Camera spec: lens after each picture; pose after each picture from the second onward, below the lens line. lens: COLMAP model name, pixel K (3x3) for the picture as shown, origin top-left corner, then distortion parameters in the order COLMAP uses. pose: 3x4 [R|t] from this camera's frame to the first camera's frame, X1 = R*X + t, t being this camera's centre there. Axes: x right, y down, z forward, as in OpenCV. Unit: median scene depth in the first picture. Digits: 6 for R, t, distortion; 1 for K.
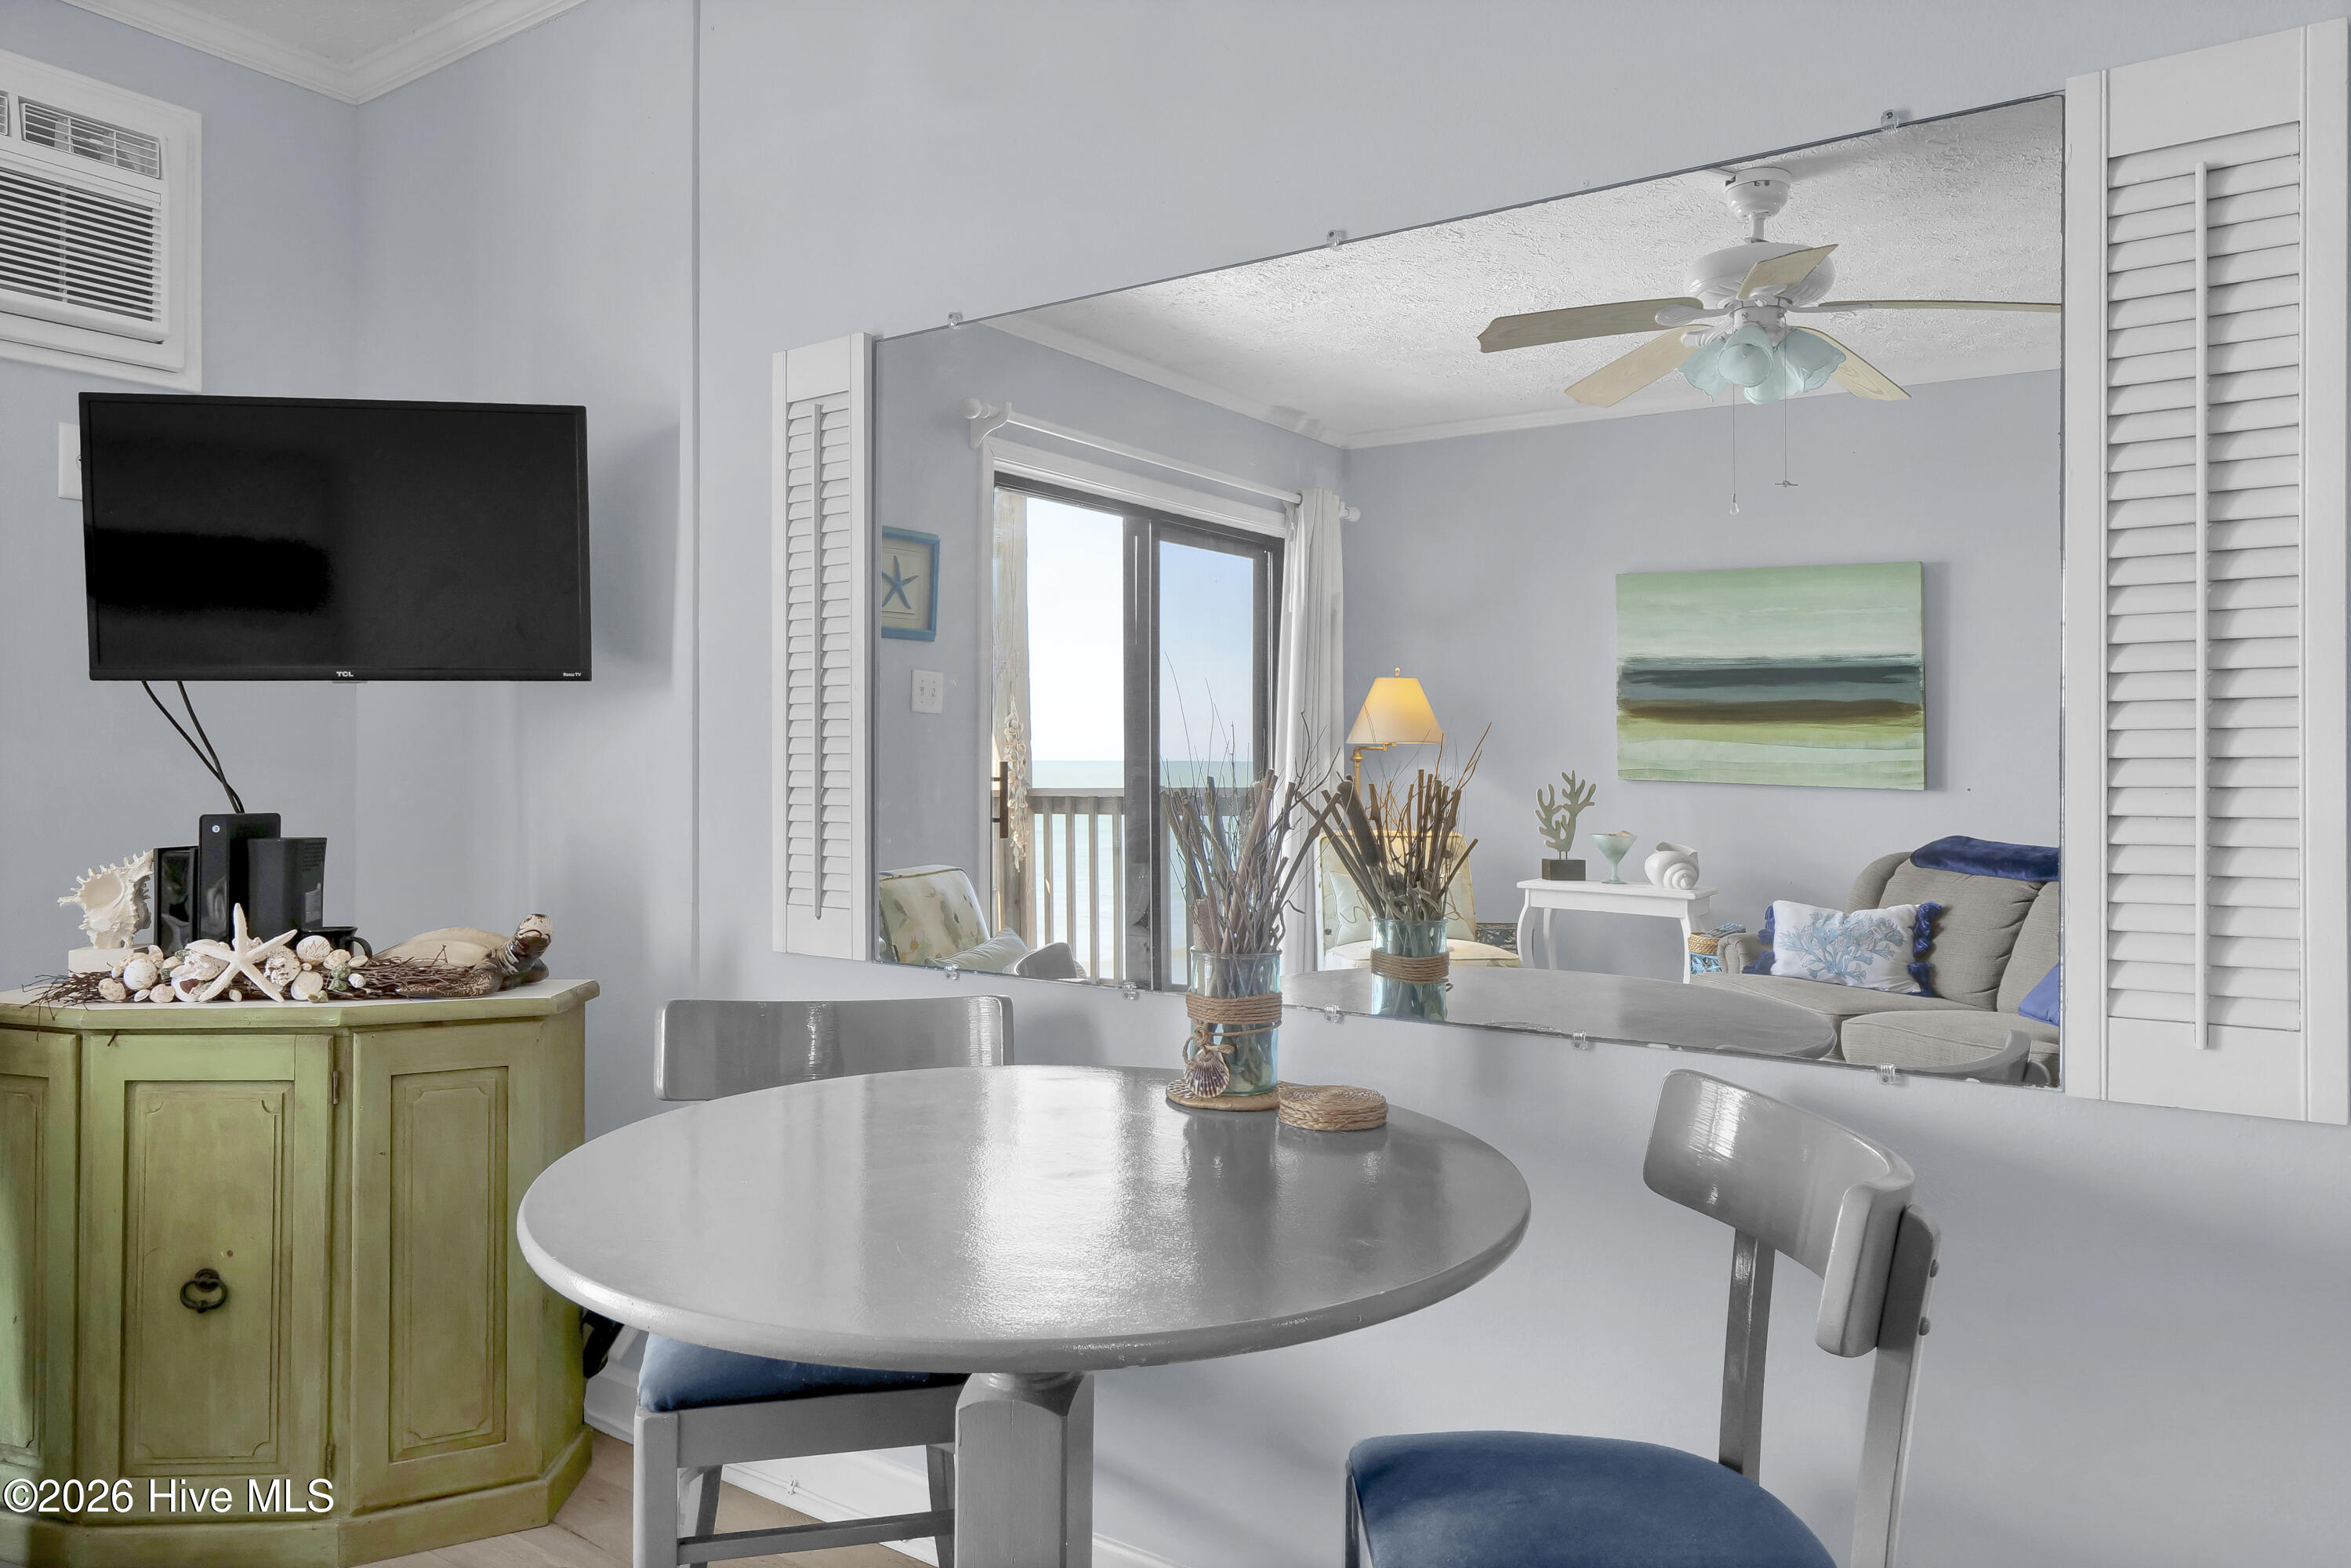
lens RADIAL K [[1552.6, 0, 1175.5], [0, 1552.6, 784.0], [0, 0, 1]] dist [-0.002964, -0.001499]
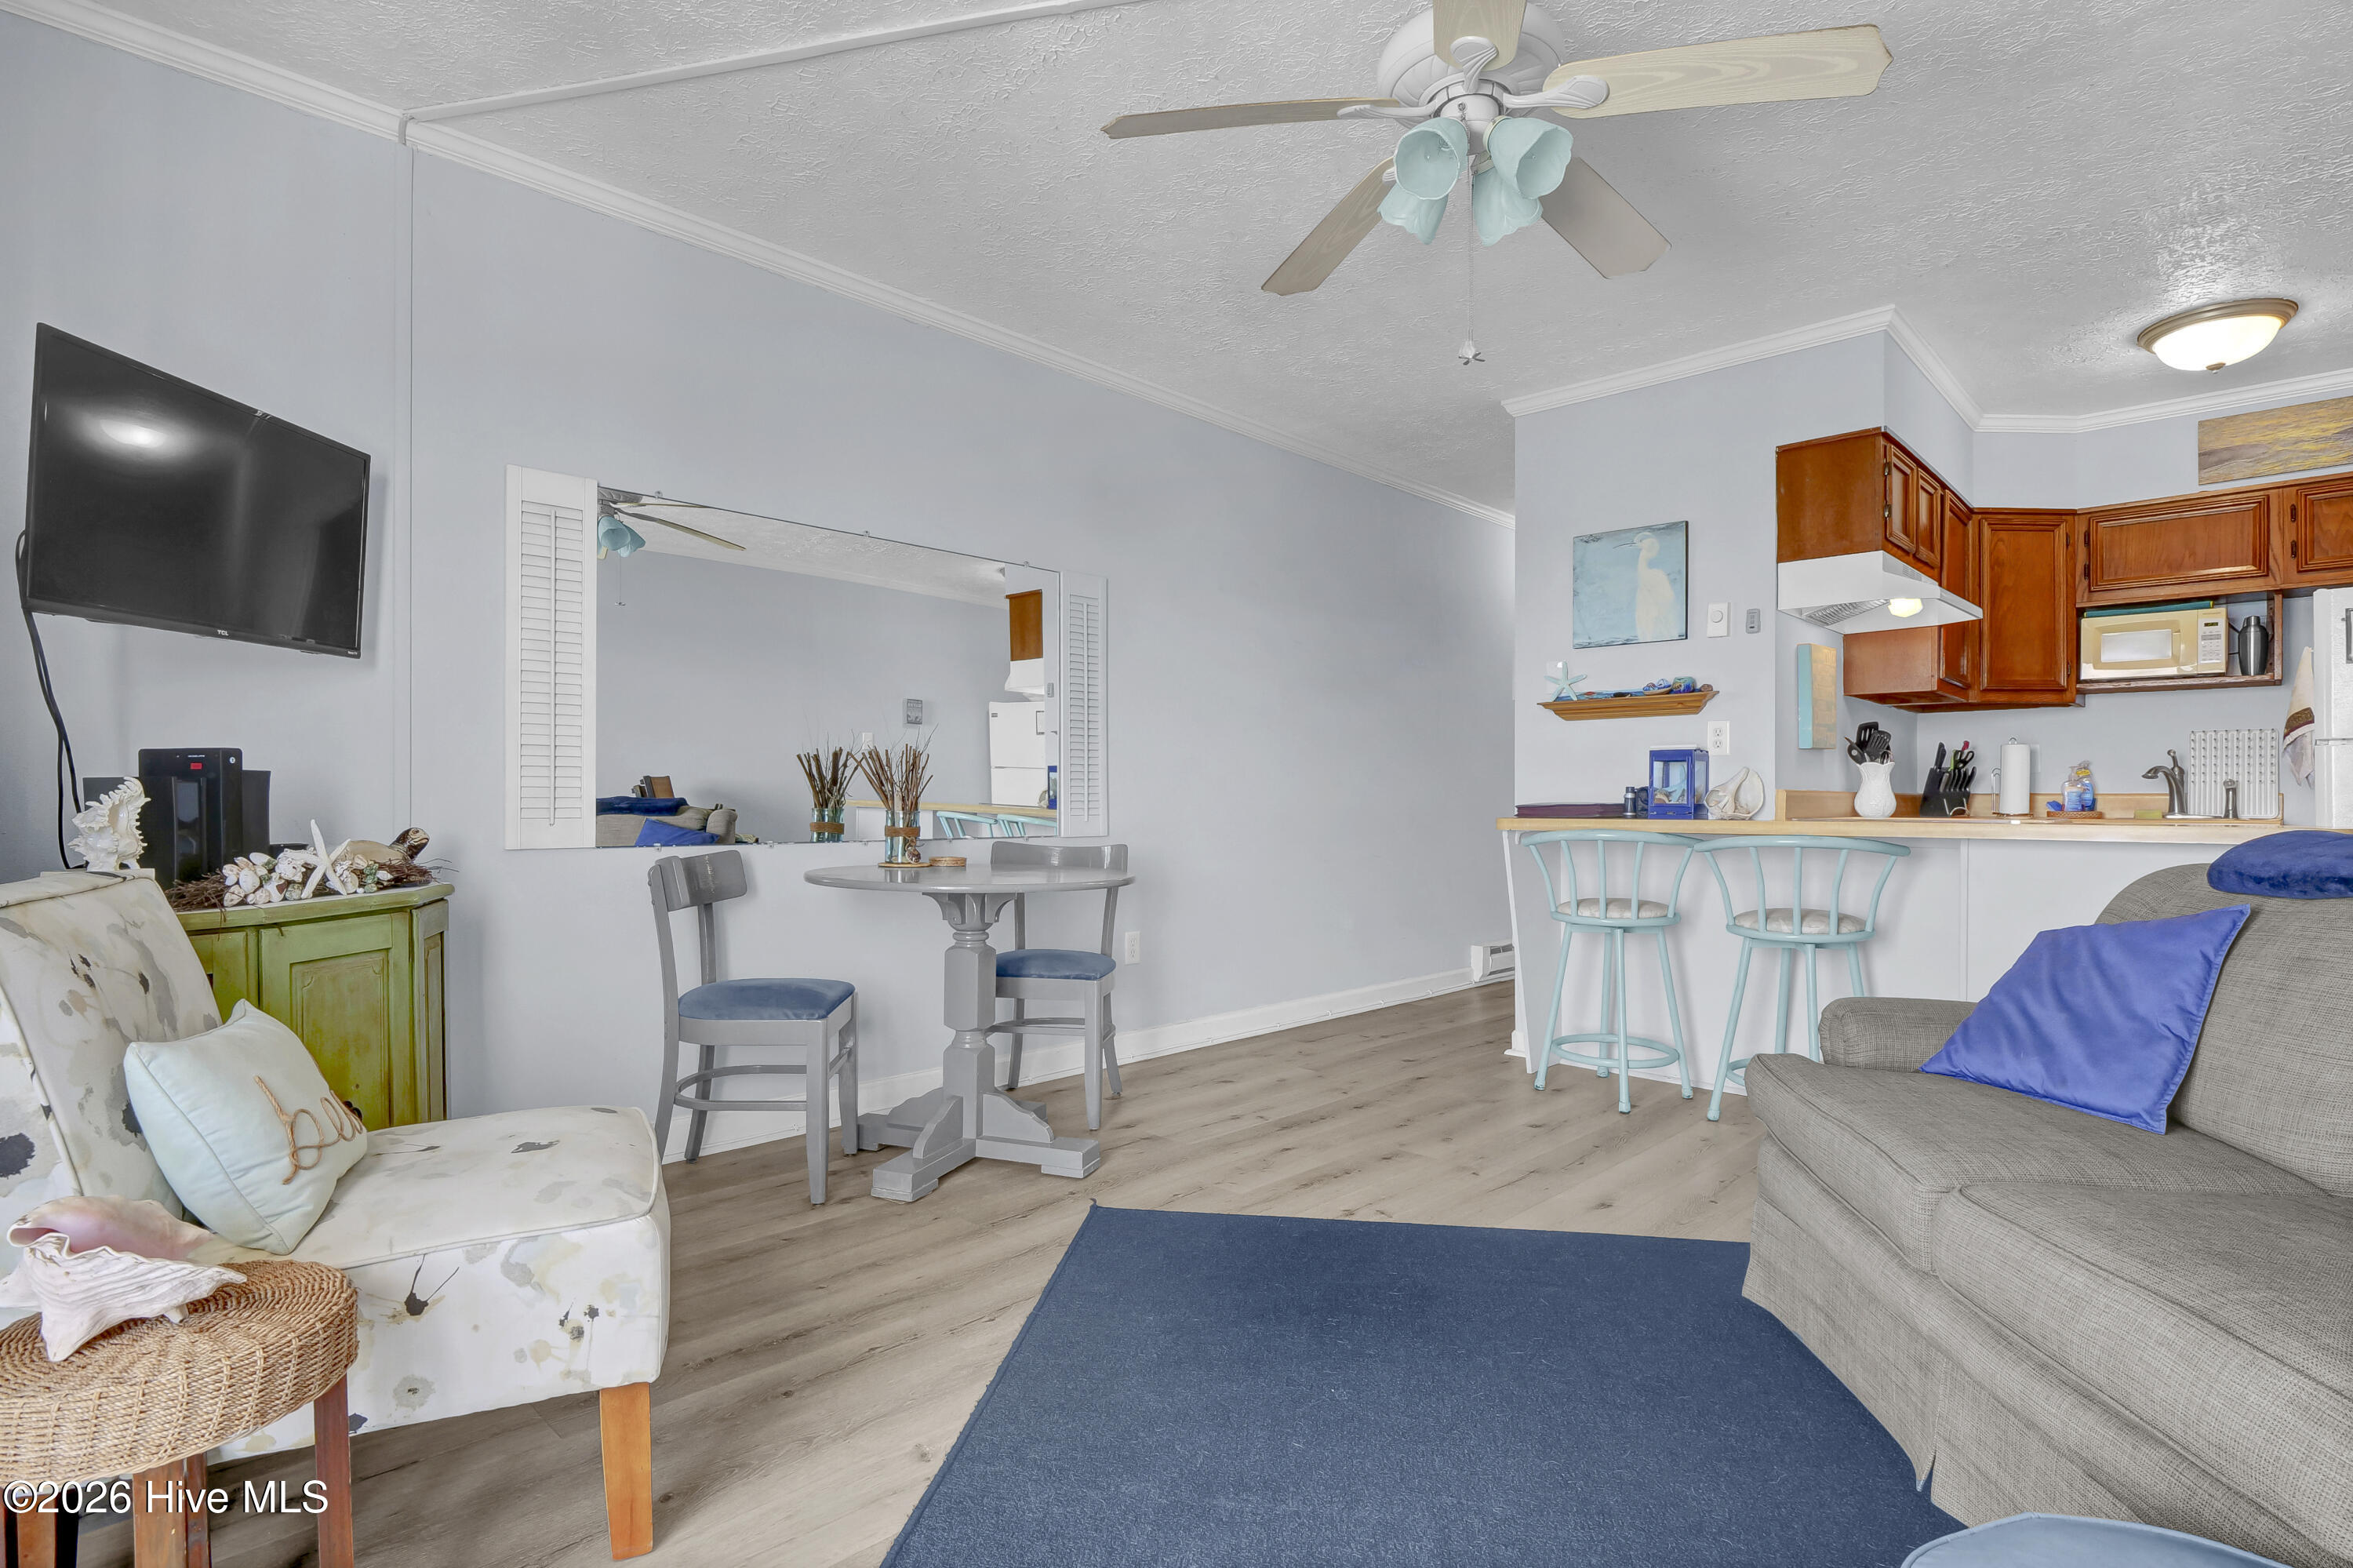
lens RADIAL K [[1179.8, 0, 1180.2], [0, 1179.8, 798.0], [0, 0, 1]] dist [-0.014034, 0.001312]
pose [[0.153793, -0.005412, 0.988088, -1.369695], [0.007291, 0.999964, 0.004342, 0.059004], [-0.988076, 0.006536, 0.153827, 0.161027]]
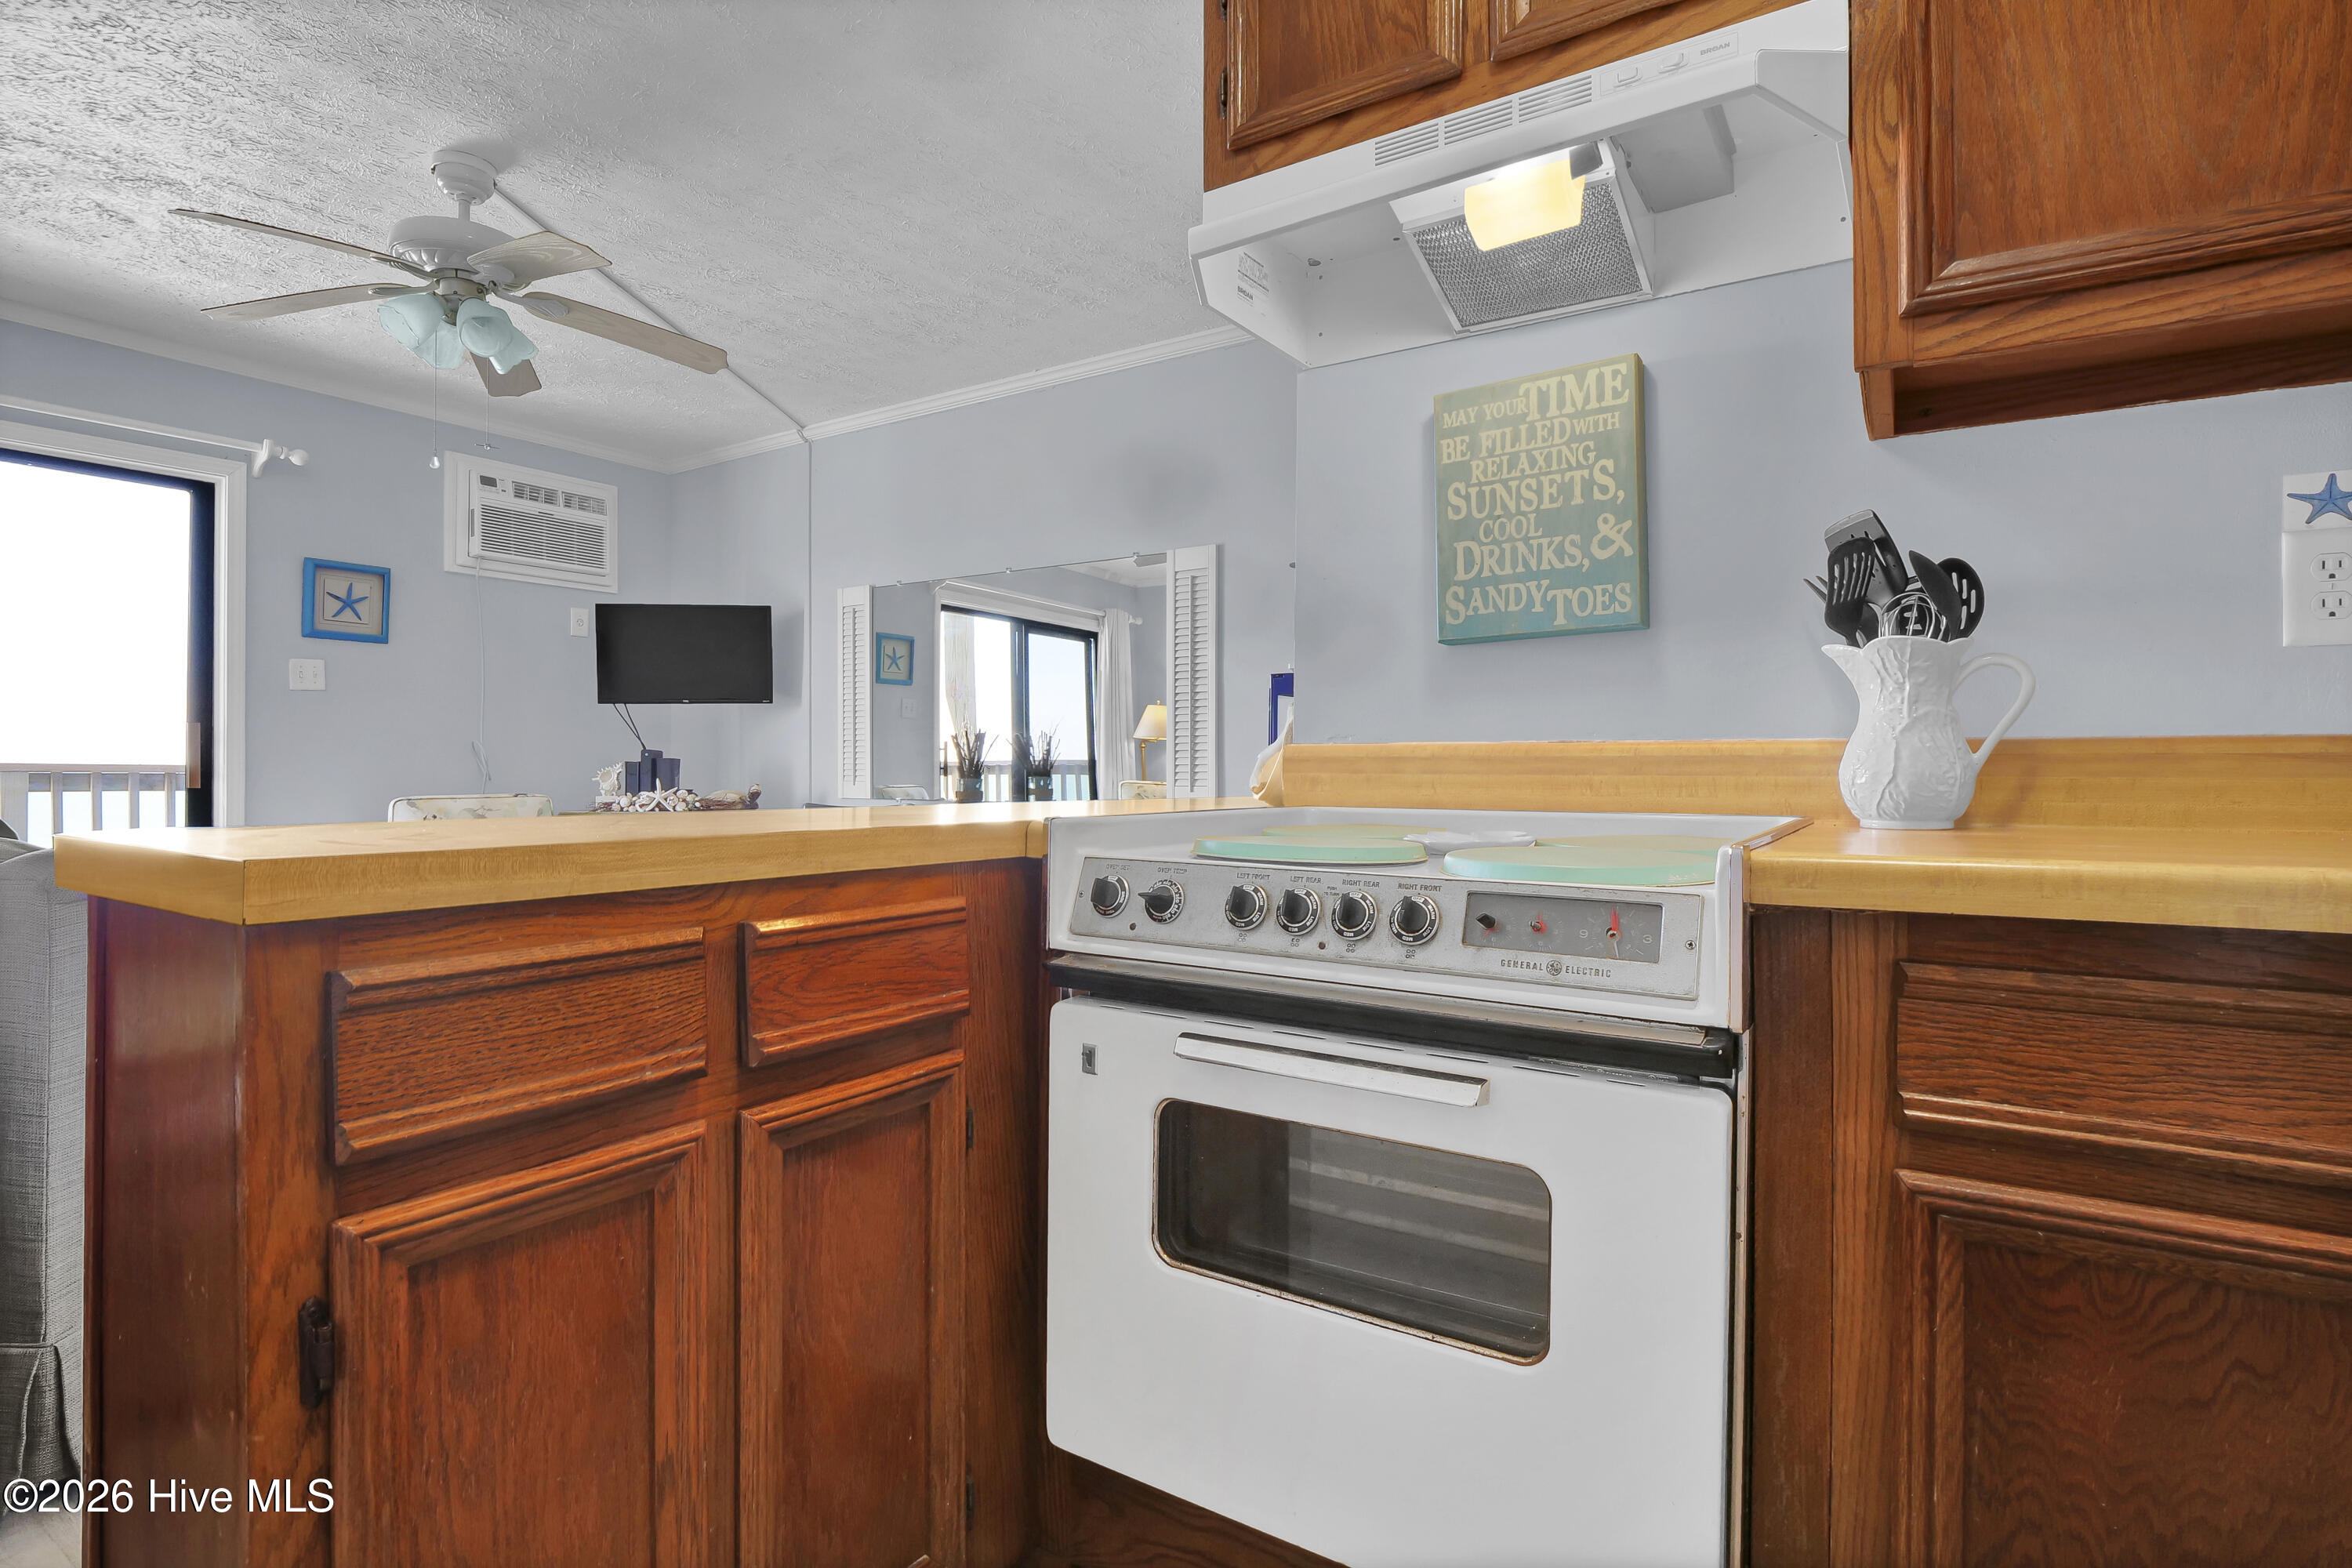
lens RADIAL K [[1170.5, 0, 1175.3], [0, 1170.5, 768.0], [0, 0, 1]] dist [-0.017837, 0.001070]
pose [[0.999616, -0.003306, 0.027519, 0.313083], [0.003657, 0.999912, -0.012717, 0.085453], [-0.027475, 0.012813, 0.999540, -1.213571]]
